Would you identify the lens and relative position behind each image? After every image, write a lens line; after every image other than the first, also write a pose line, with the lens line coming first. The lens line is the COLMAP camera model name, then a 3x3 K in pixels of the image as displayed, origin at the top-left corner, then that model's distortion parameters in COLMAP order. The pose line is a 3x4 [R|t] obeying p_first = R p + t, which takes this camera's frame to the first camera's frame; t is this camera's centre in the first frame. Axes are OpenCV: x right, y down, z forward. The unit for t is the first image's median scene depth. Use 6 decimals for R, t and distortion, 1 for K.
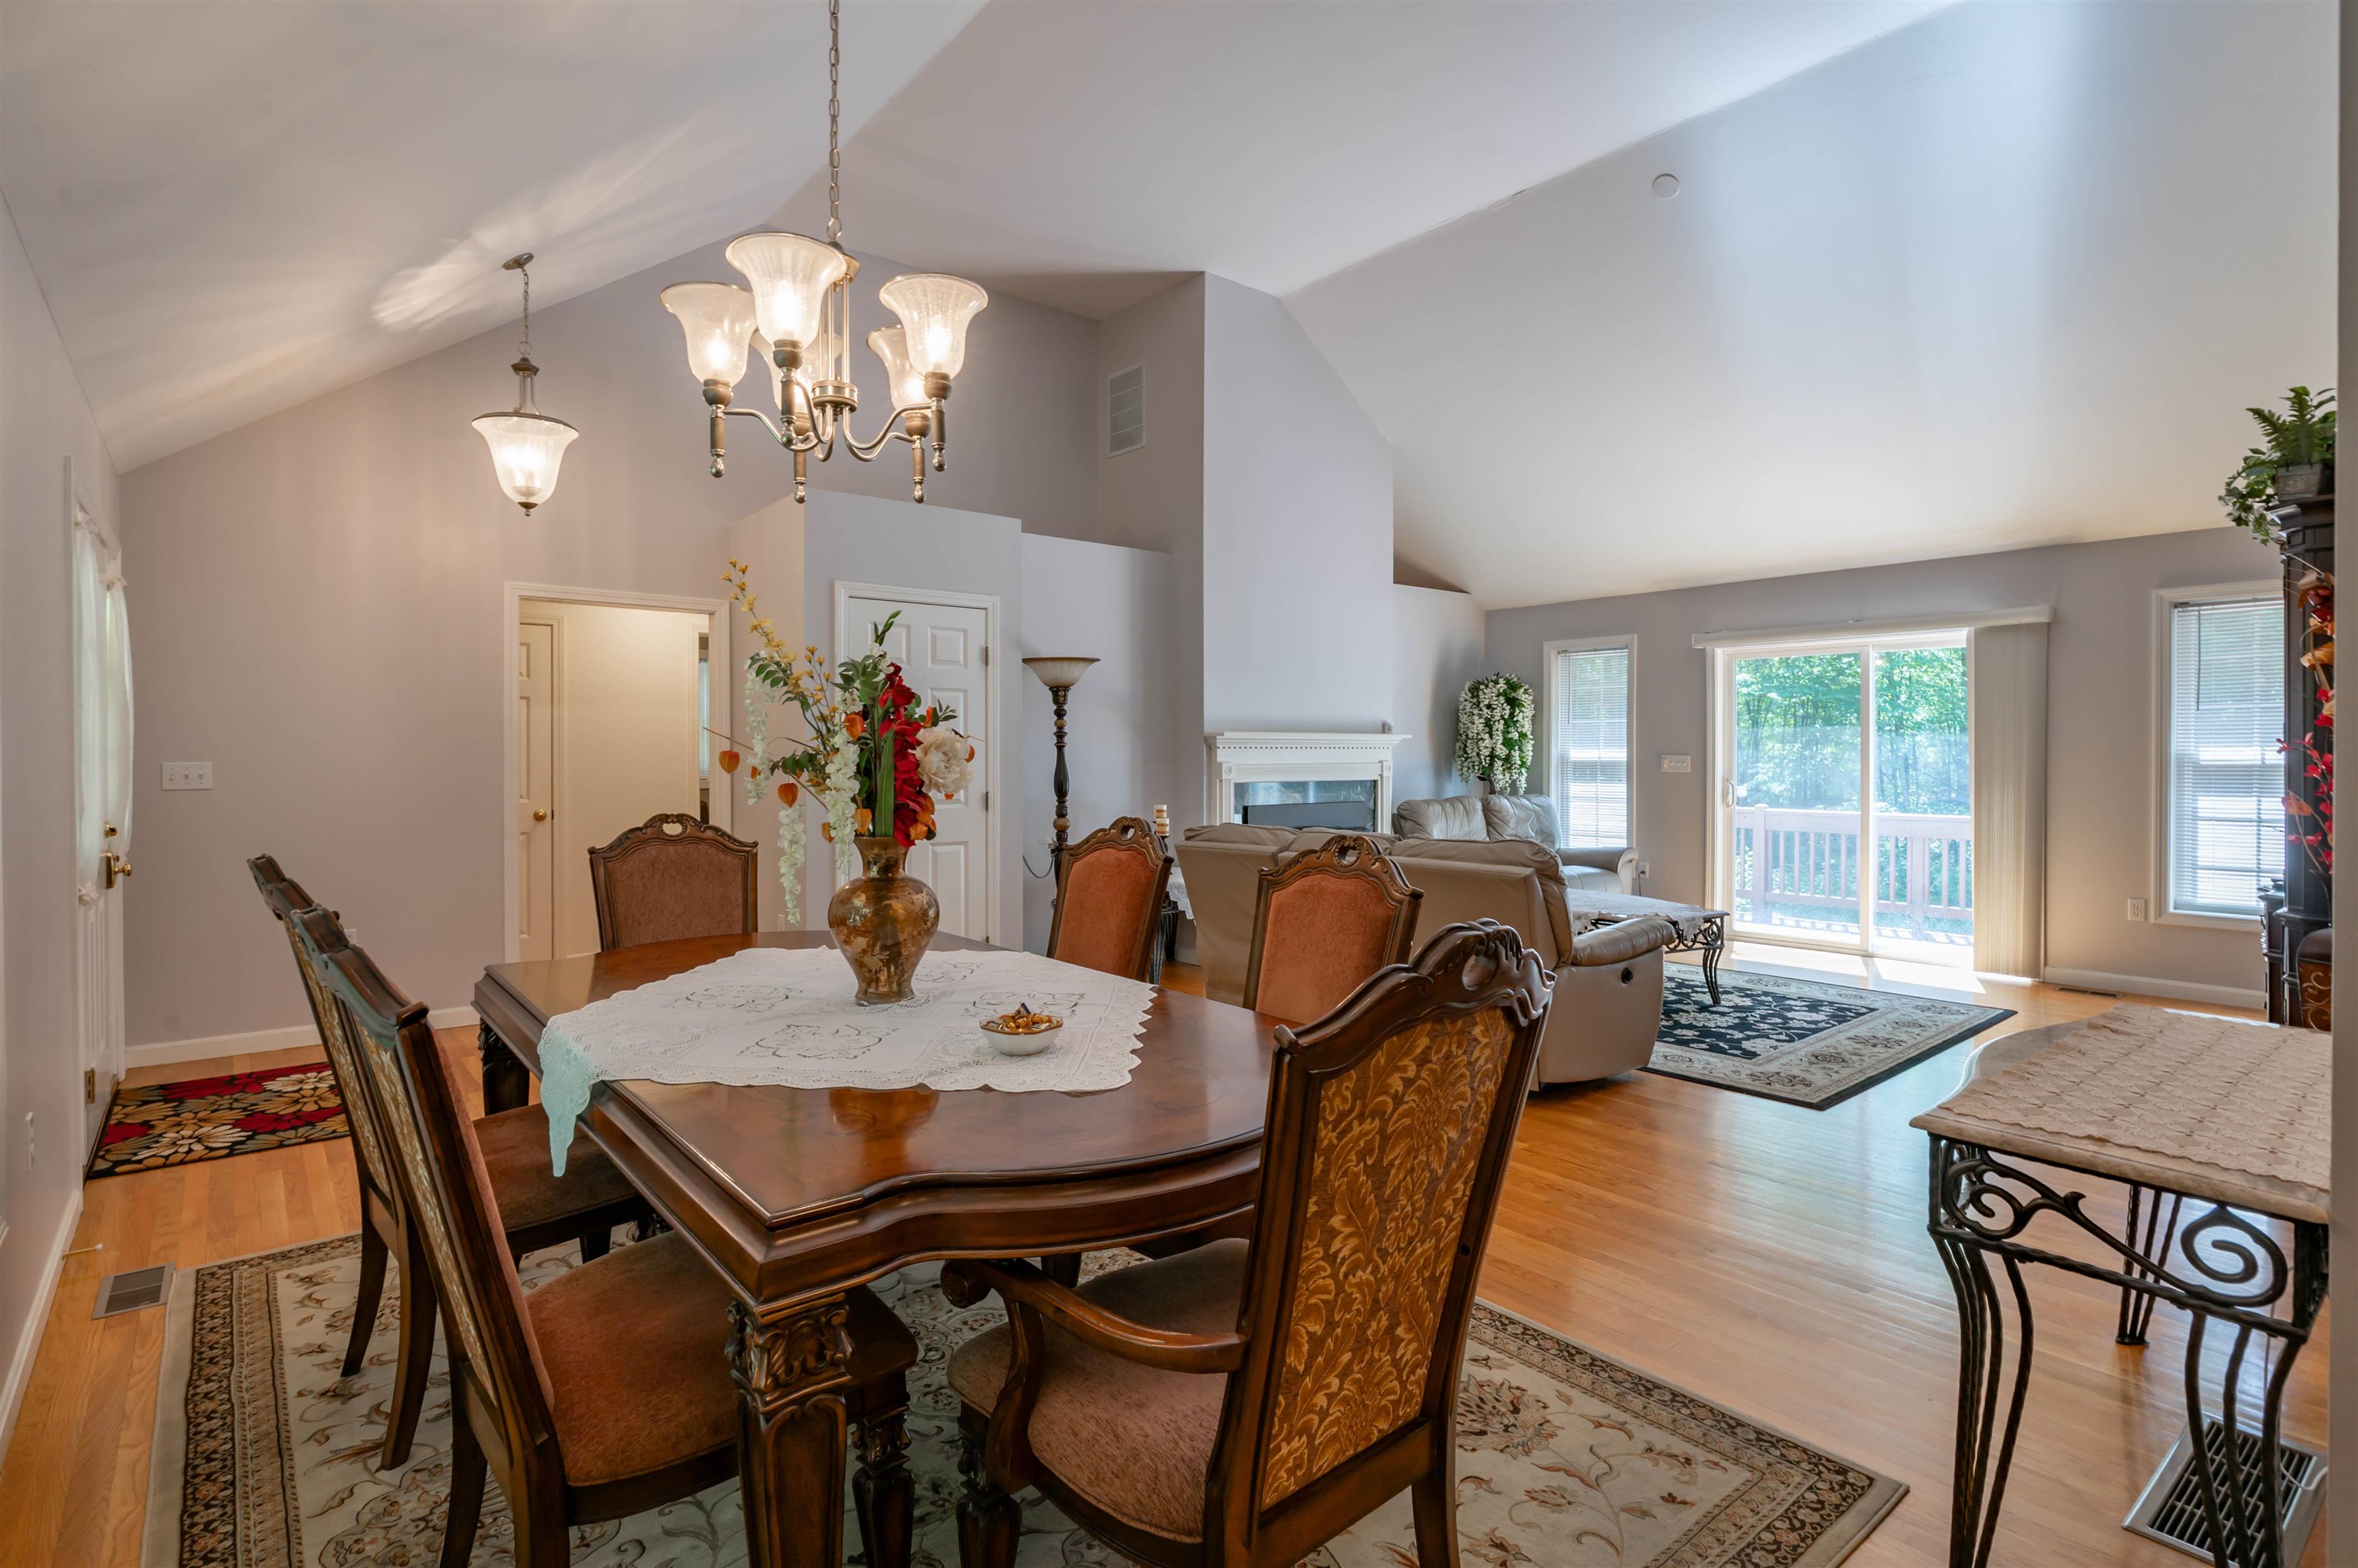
lens RADIAL K [[1155.3, 0, 1179.0], [0, 1155.3, 784.0], [0, 0, 1]] dist [0.002672, 0.001700]
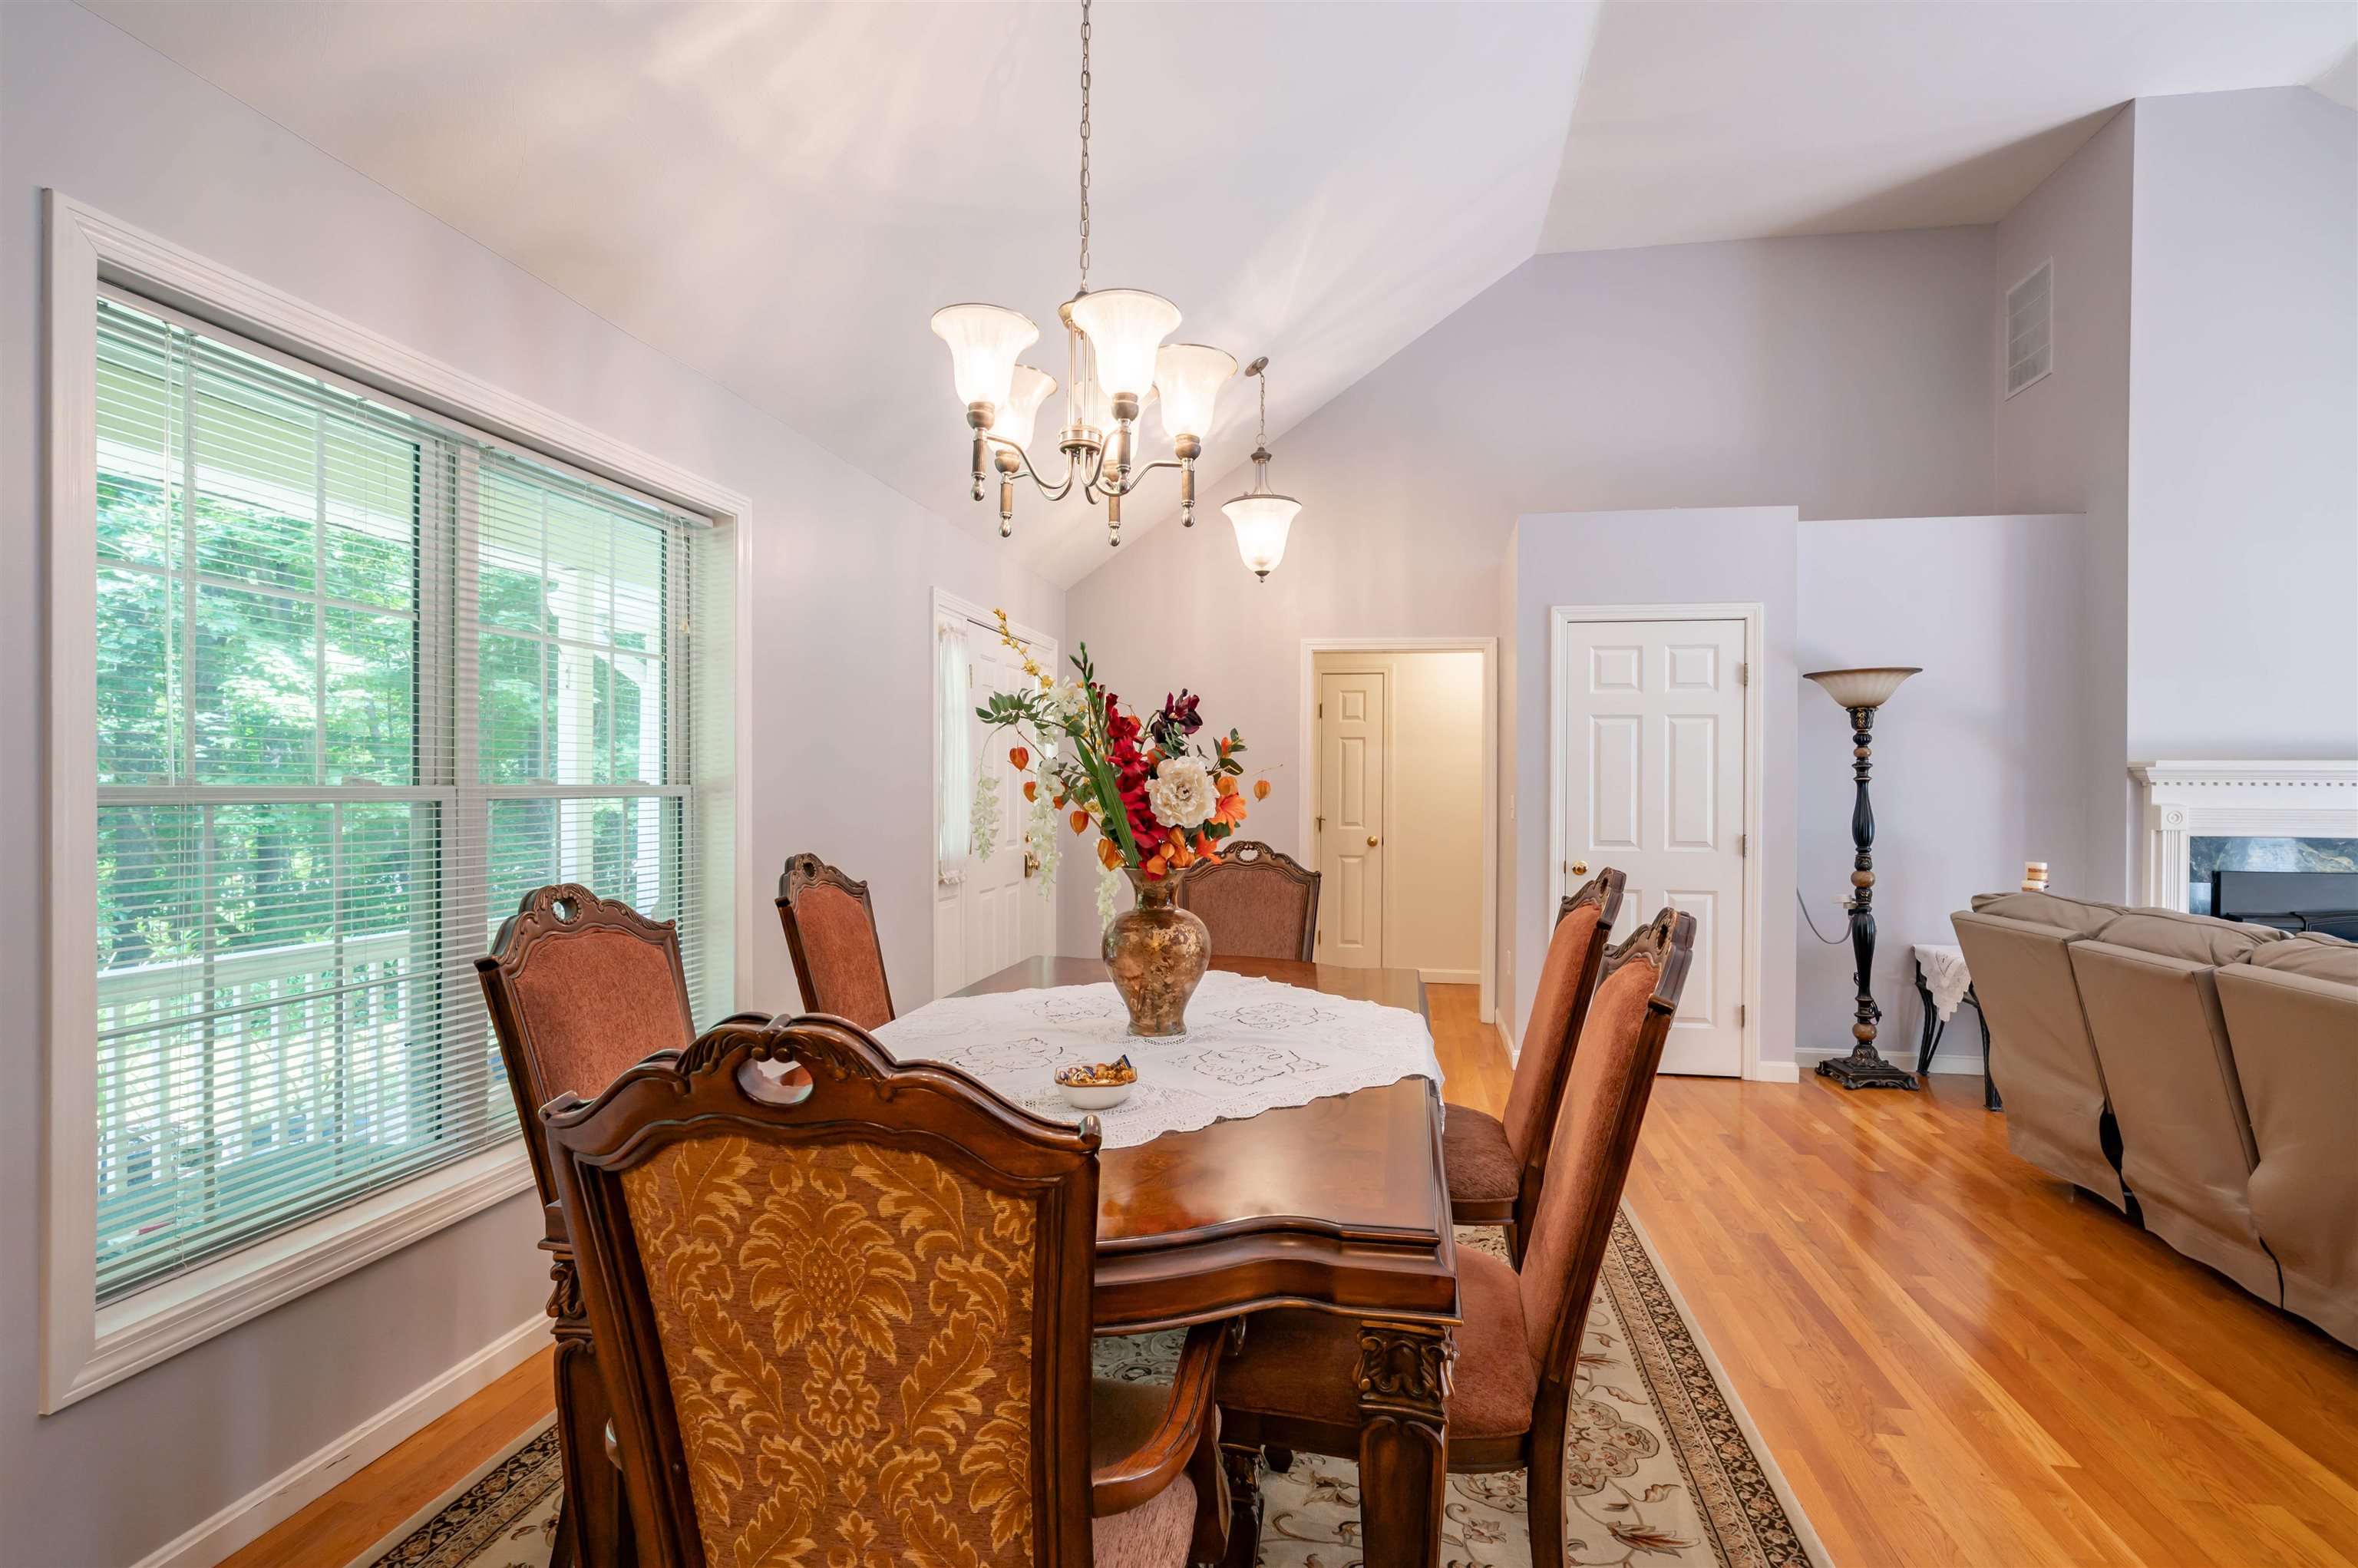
lens RADIAL K [[1123.6, 0, 1100.0], [0, 1123.6, 802.3], [0, 0, 1]] dist [0.001411, 0.000499]
pose [[0.662978, 0.016459, -0.748458, 0.129211], [-0.027133, 0.999630, -0.002052, -0.002343], [0.748147, 0.021668, 0.663179, 0.095794]]
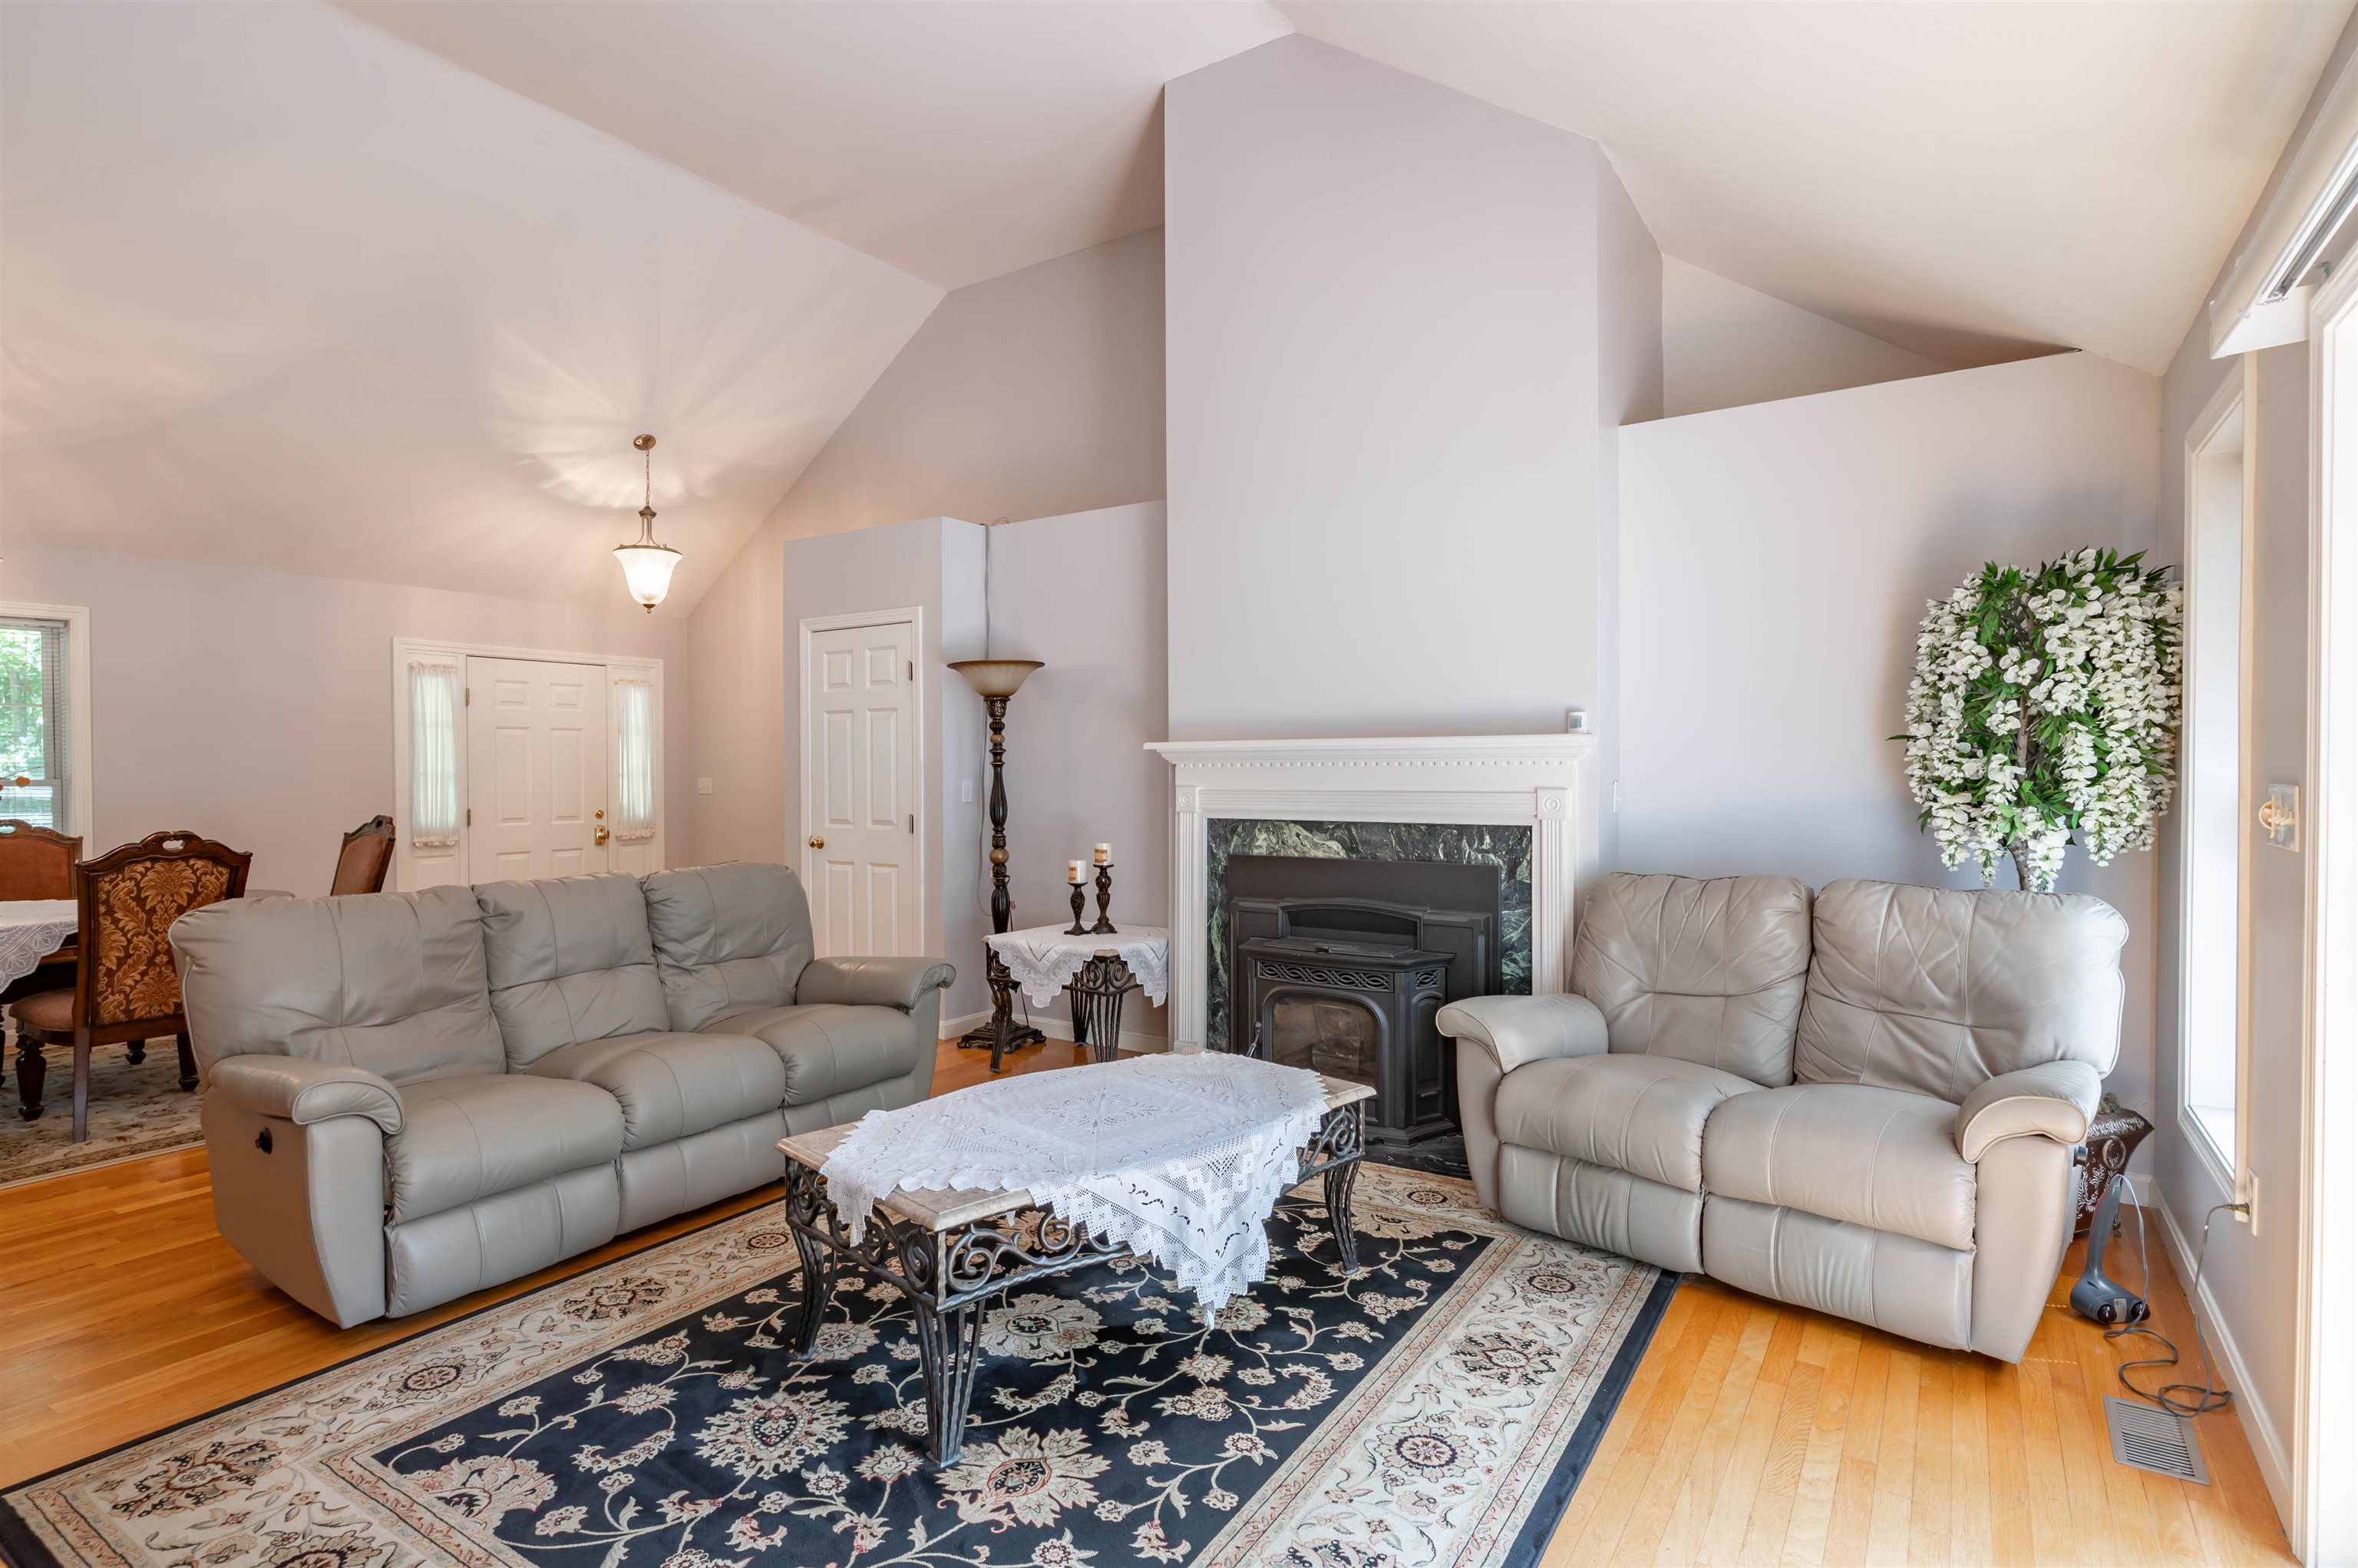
lens RADIAL K [[1155.3, 0, 1179.0], [0, 1155.3, 784.0], [0, 0, 1]] dist [0.002672, 0.001700]
pose [[0.292776, 0.012045, -0.956105, 0.753262], [-0.021727, 0.999746, 0.005941, -0.027070], [0.955934, 0.019034, 0.292963, 0.878694]]
